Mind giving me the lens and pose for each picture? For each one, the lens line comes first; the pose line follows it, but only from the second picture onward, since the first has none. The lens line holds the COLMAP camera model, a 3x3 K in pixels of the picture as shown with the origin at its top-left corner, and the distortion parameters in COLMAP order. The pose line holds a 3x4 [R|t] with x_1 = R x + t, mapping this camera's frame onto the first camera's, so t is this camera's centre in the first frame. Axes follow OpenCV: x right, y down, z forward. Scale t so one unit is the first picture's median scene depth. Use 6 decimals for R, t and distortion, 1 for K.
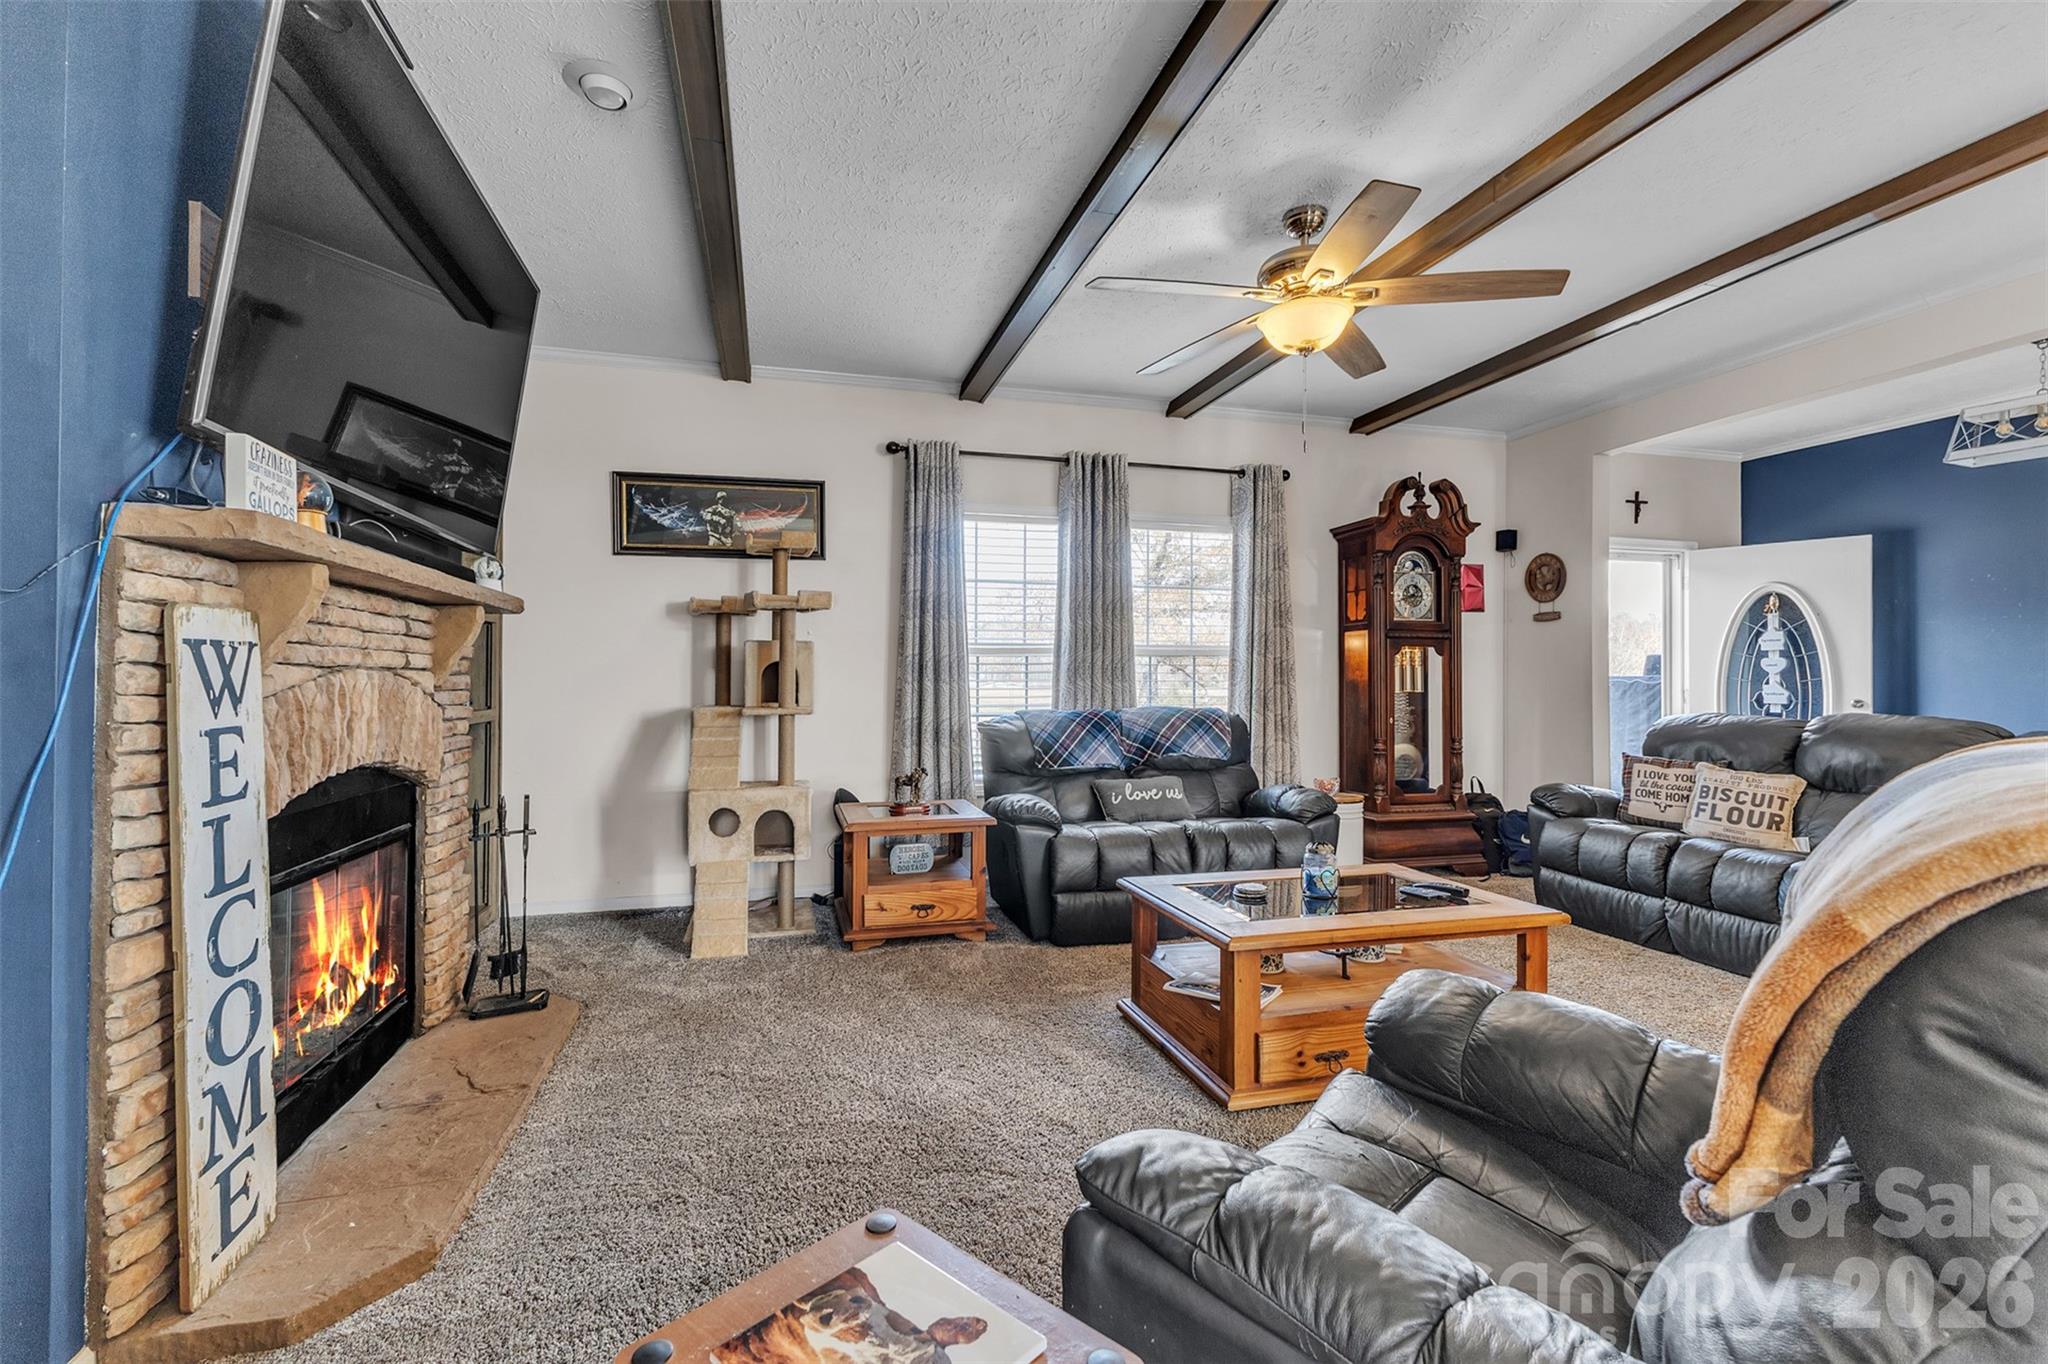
lens RADIAL K [[890.0, 0, 1024.0], [0, 890.0, 682.0], [0, 0, 1]] dist [0.000201, 0.000017]
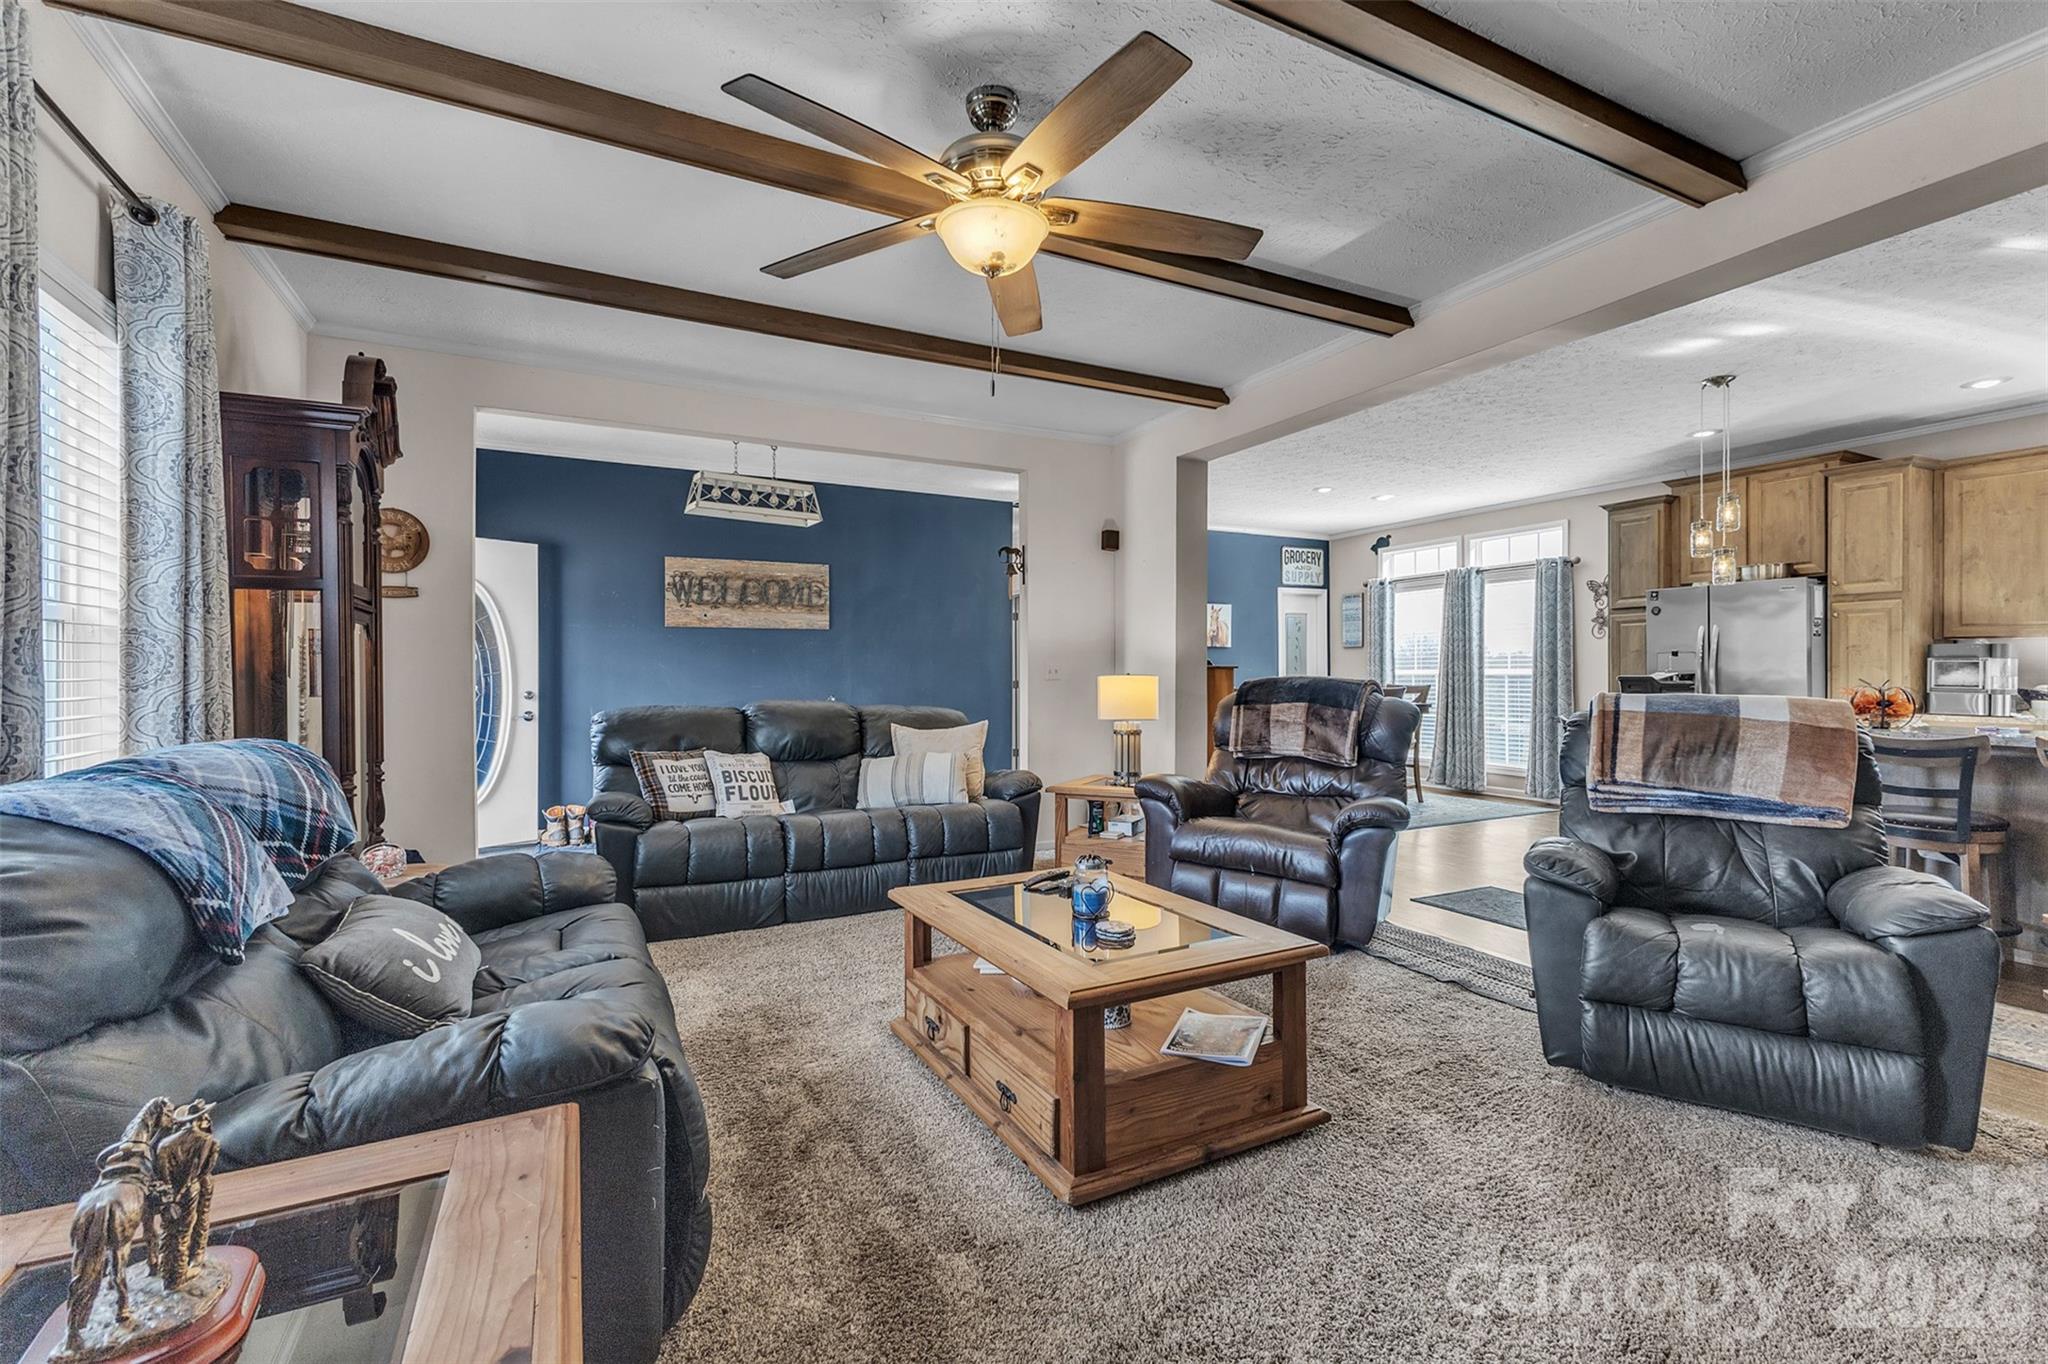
lens RADIAL K [[890.0, 0, 1024.0], [0, 890.0, 682.0], [0, 0, 1]] dist [0.000201, 0.000017]
pose [[-0.199583, -0.009583, 0.979834, -0.354220], [0.002841, 0.999942, 0.010358, -0.002582], [-0.979877, 0.004851, -0.199544, 0.819918]]
